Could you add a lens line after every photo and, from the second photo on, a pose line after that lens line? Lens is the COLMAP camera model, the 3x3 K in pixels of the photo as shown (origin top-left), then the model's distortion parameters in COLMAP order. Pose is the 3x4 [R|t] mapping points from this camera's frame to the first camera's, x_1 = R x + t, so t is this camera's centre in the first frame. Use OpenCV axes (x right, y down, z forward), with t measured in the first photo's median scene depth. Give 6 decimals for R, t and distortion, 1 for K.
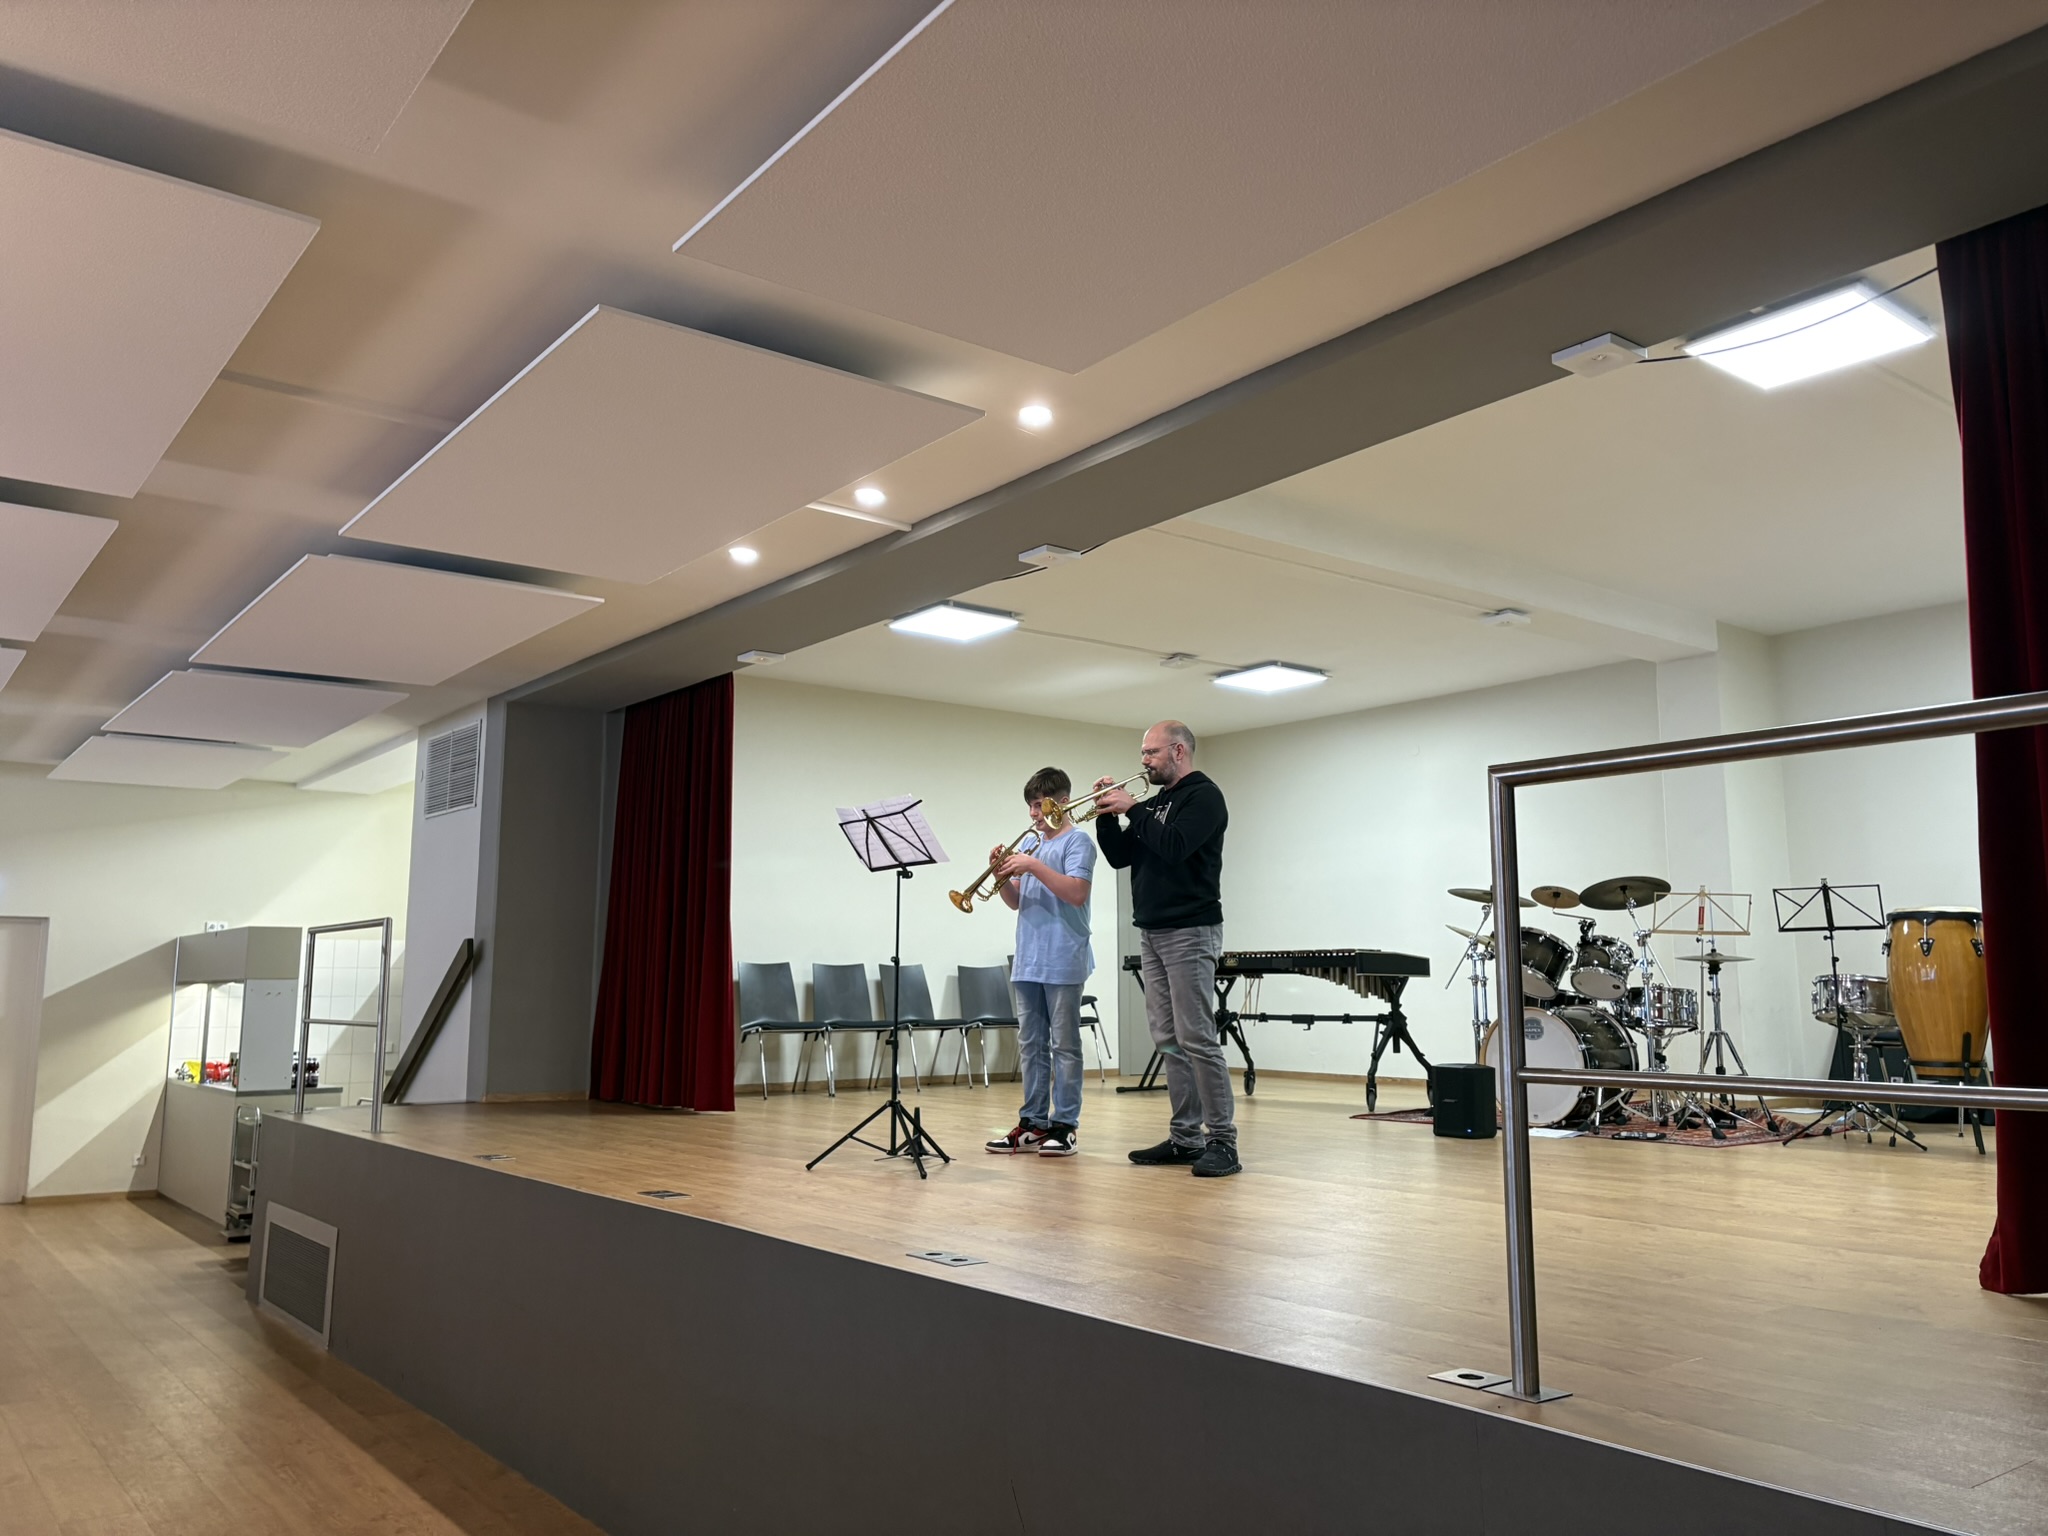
lens RADIAL K [[1550.9, 0, 1008.8], [0, 1550.9, 765.3], [0, 0, 1]] dist [0.050486, -0.050971]
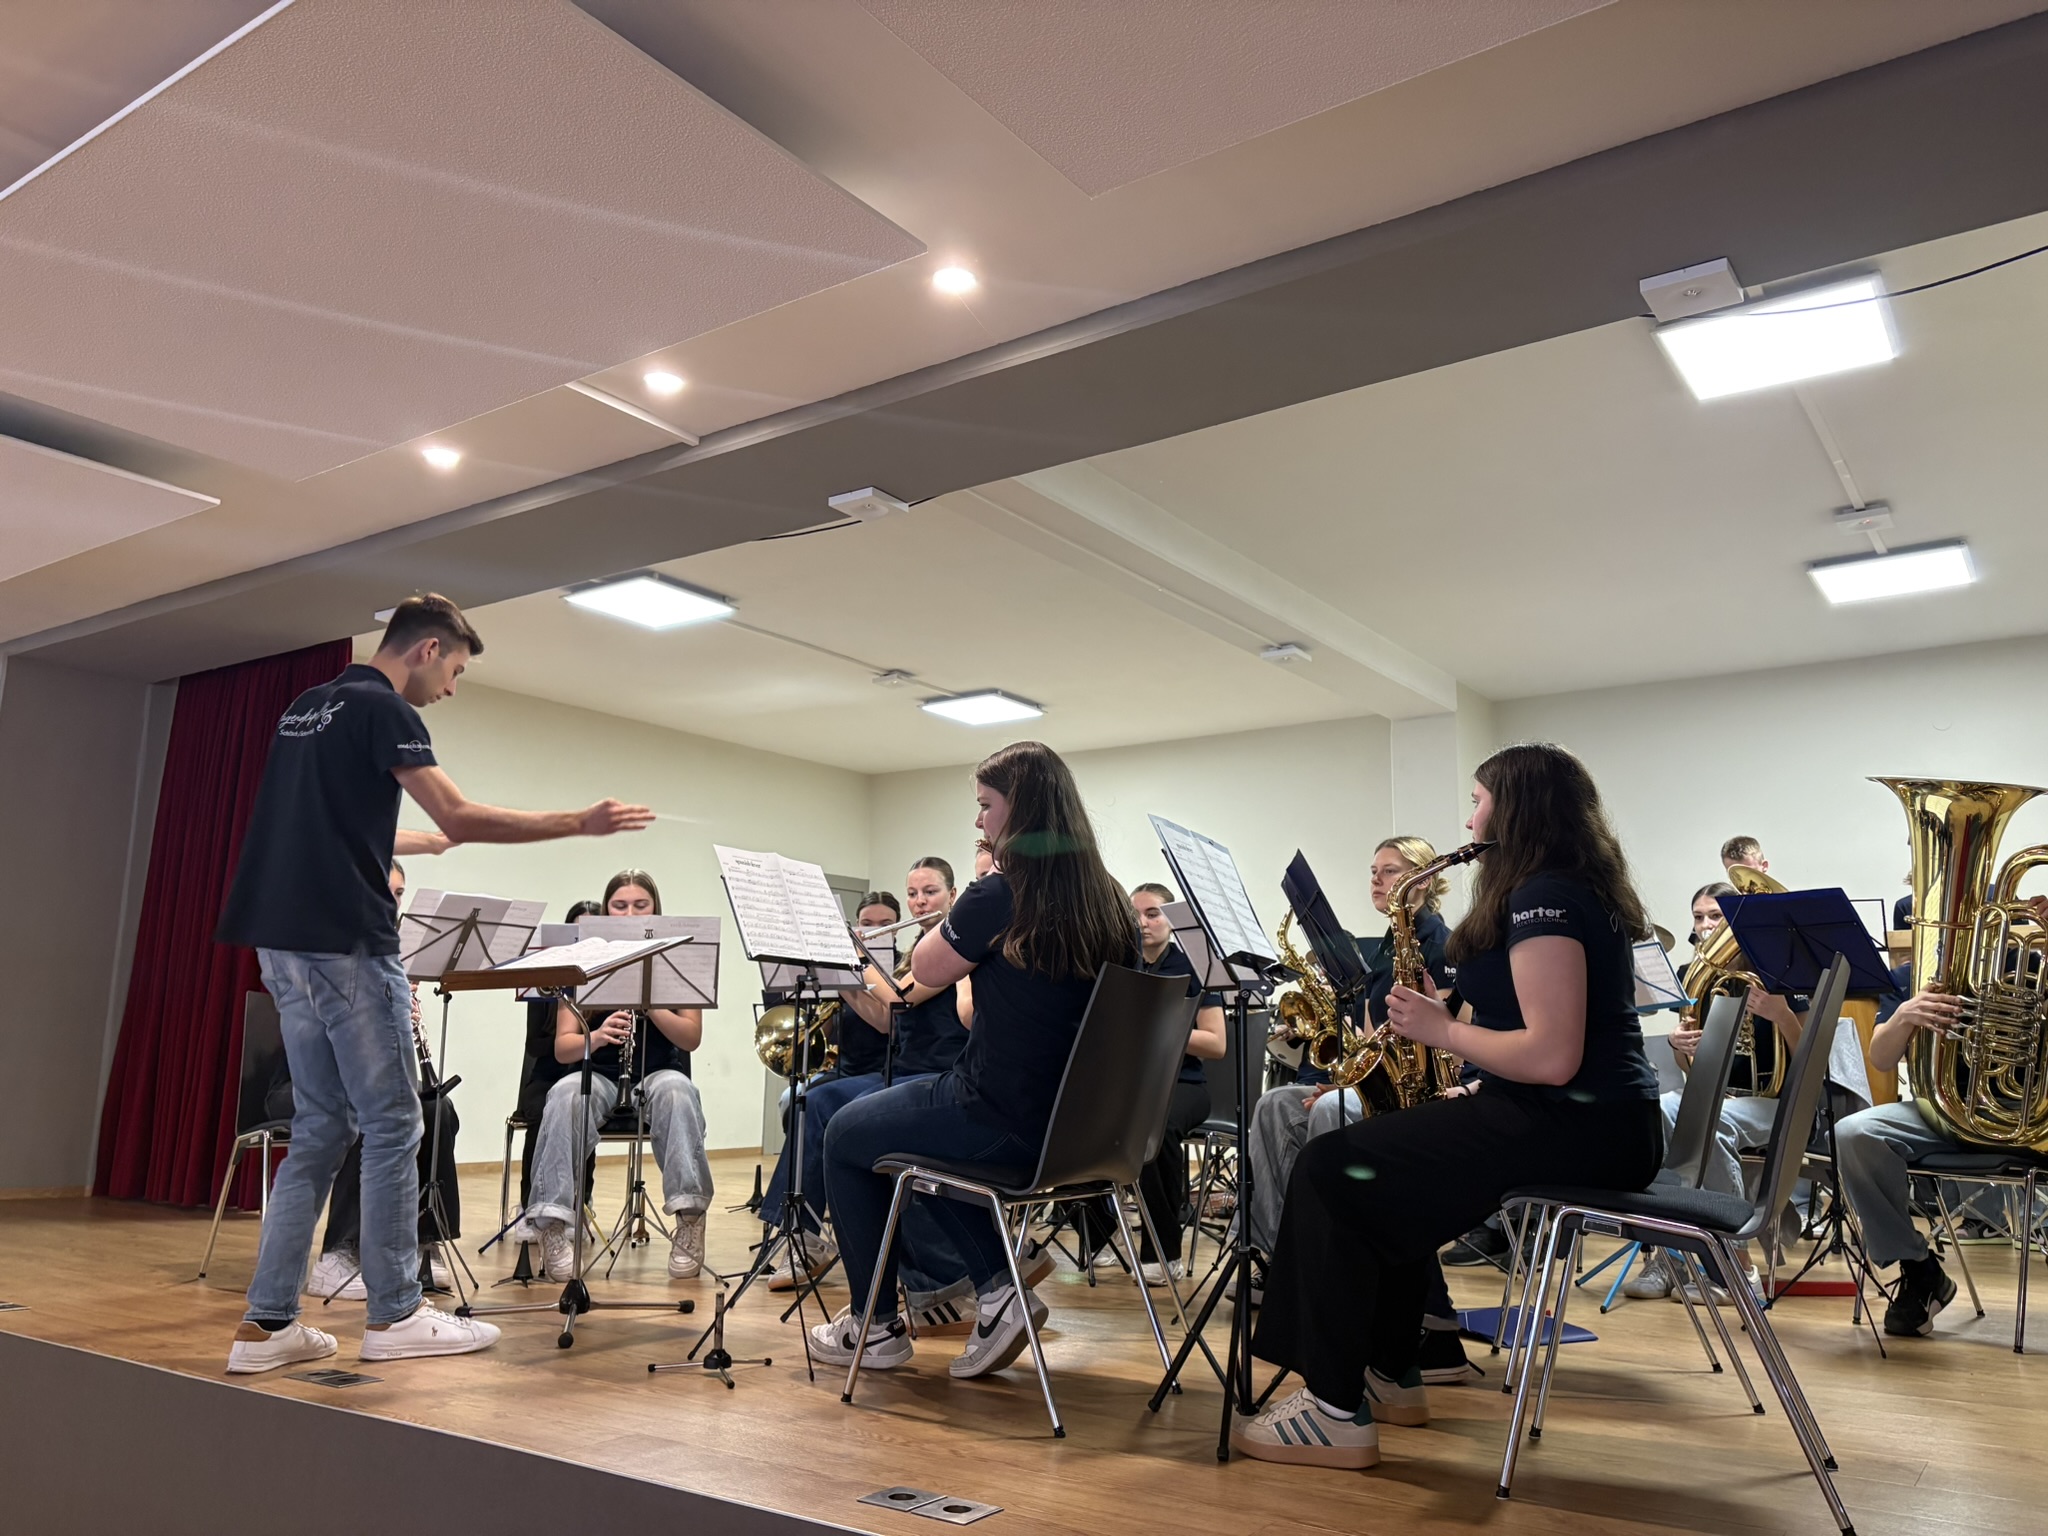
lens RADIAL K [[1550.9, 0, 1017.6], [0, 1550.9, 782.1], [0, 0, 1]] dist [0.050486, -0.050971]
pose [[0.953907, 0.063951, 0.293211, -0.105170], [-0.056178, 0.997812, -0.034863, 0.024012], [-0.294799, 0.016784, 0.955412, 0.199355]]
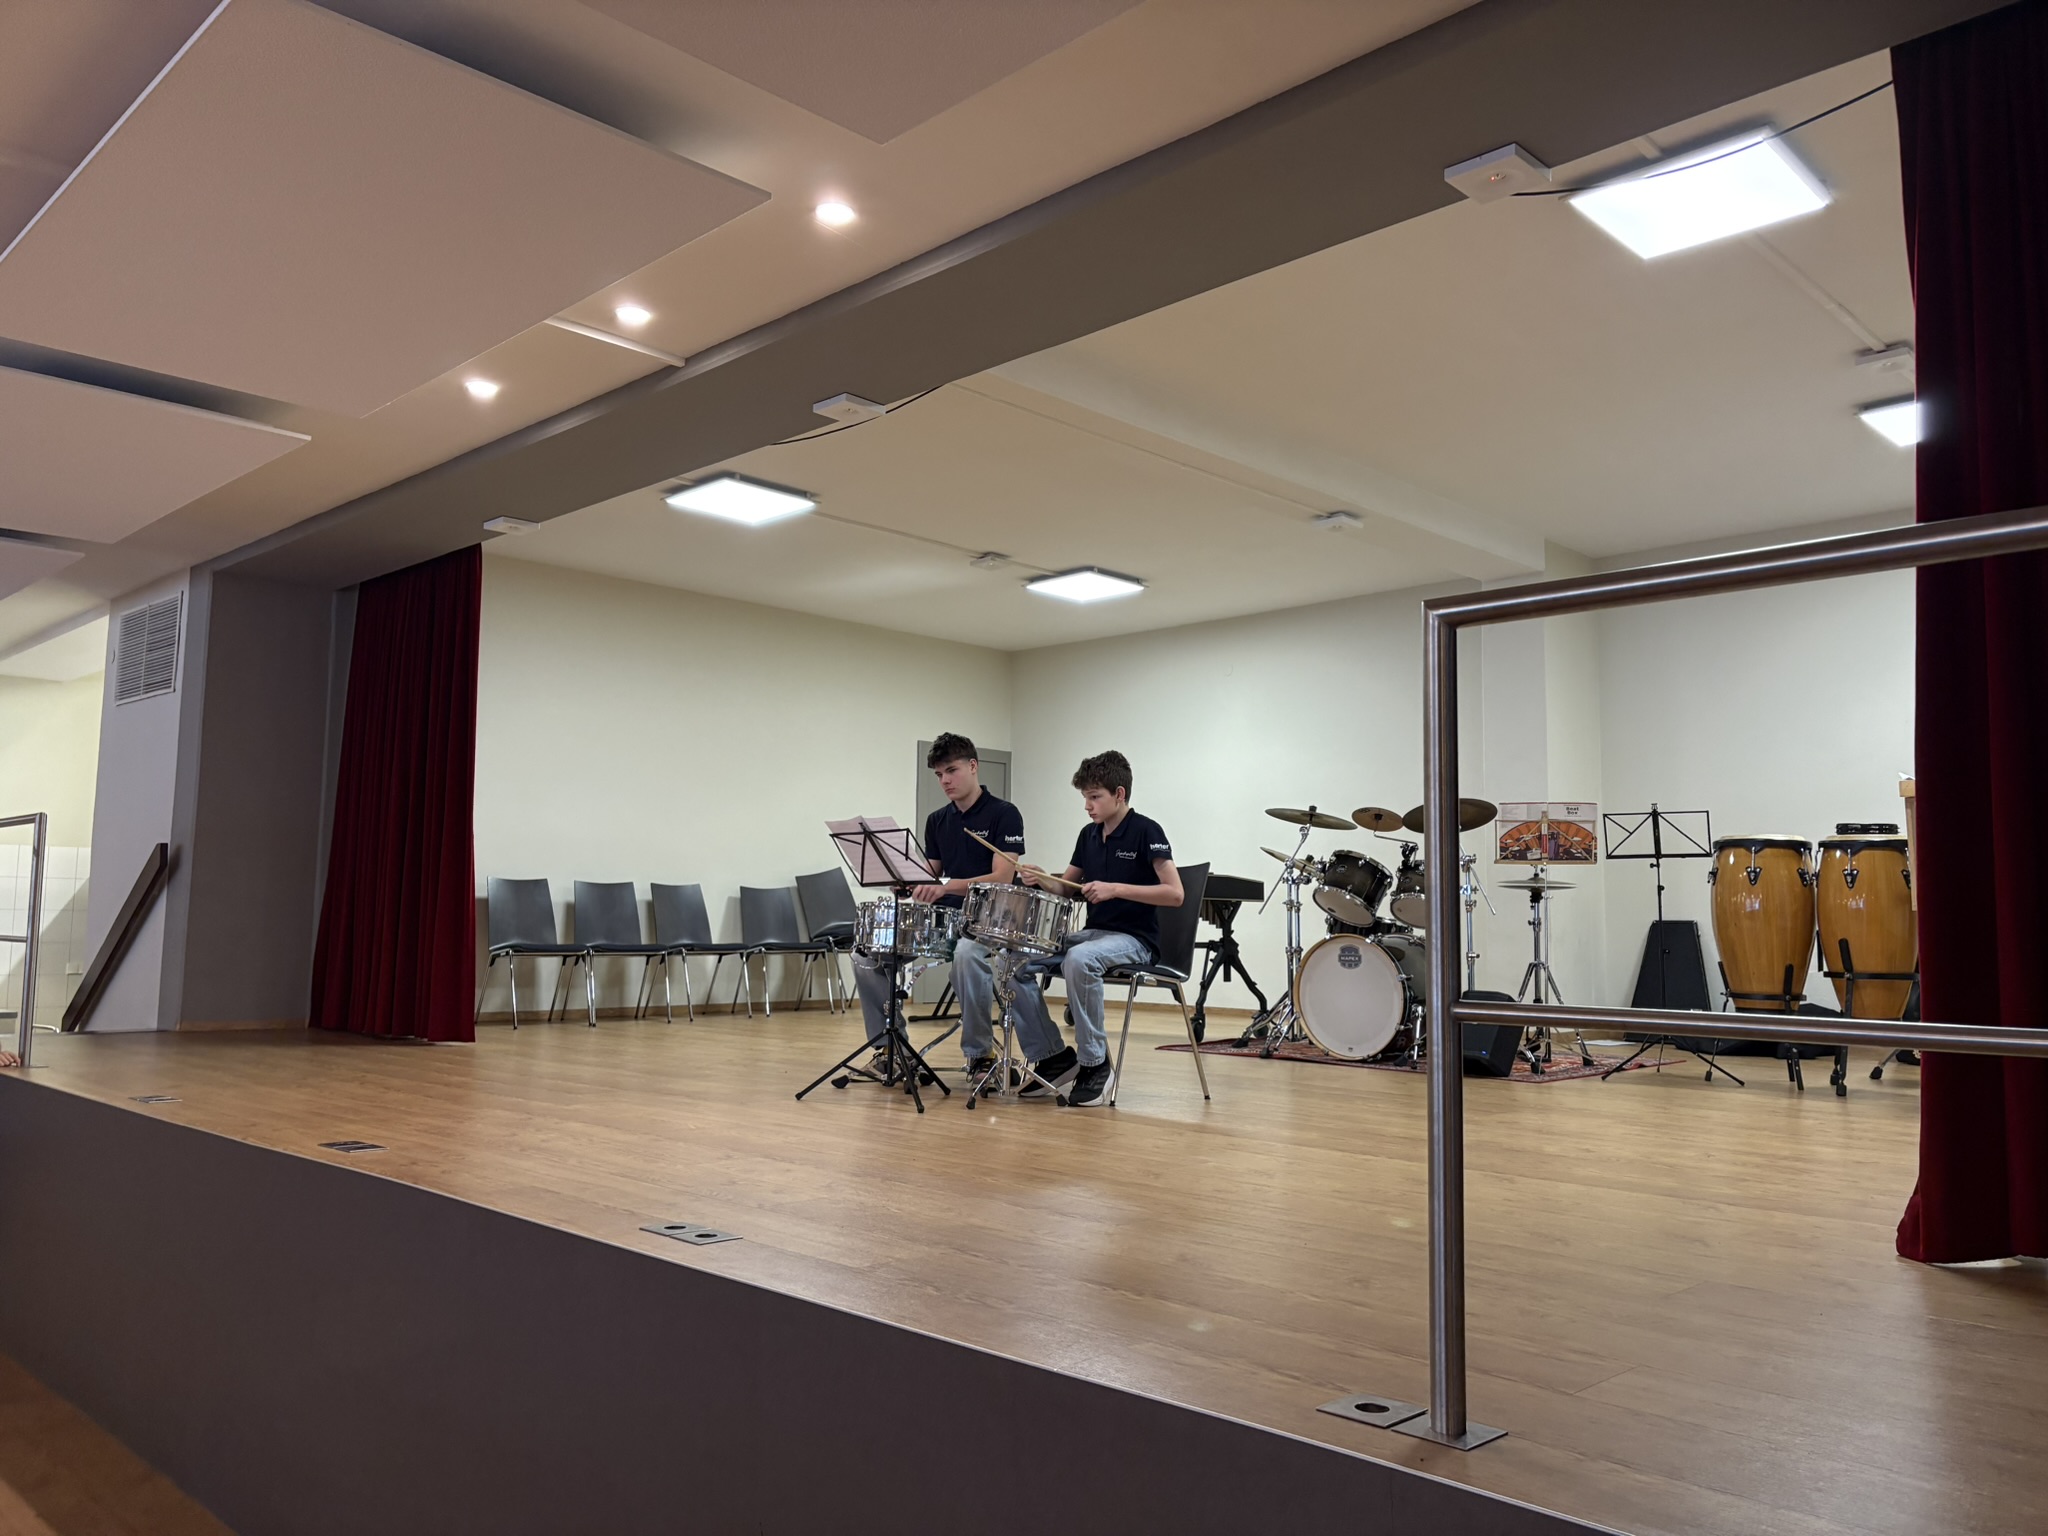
lens RADIAL K [[1550.9, 0, 1014.6], [0, 1550.9, 766.2], [0, 0, 1]] dist [0.050486, -0.050971]
pose [[0.990726, 0.026354, 0.133292, 0.006052], [-0.032383, 0.998539, 0.043267, 0.019875], [-0.131957, -0.047182, 0.990132, 0.104123]]
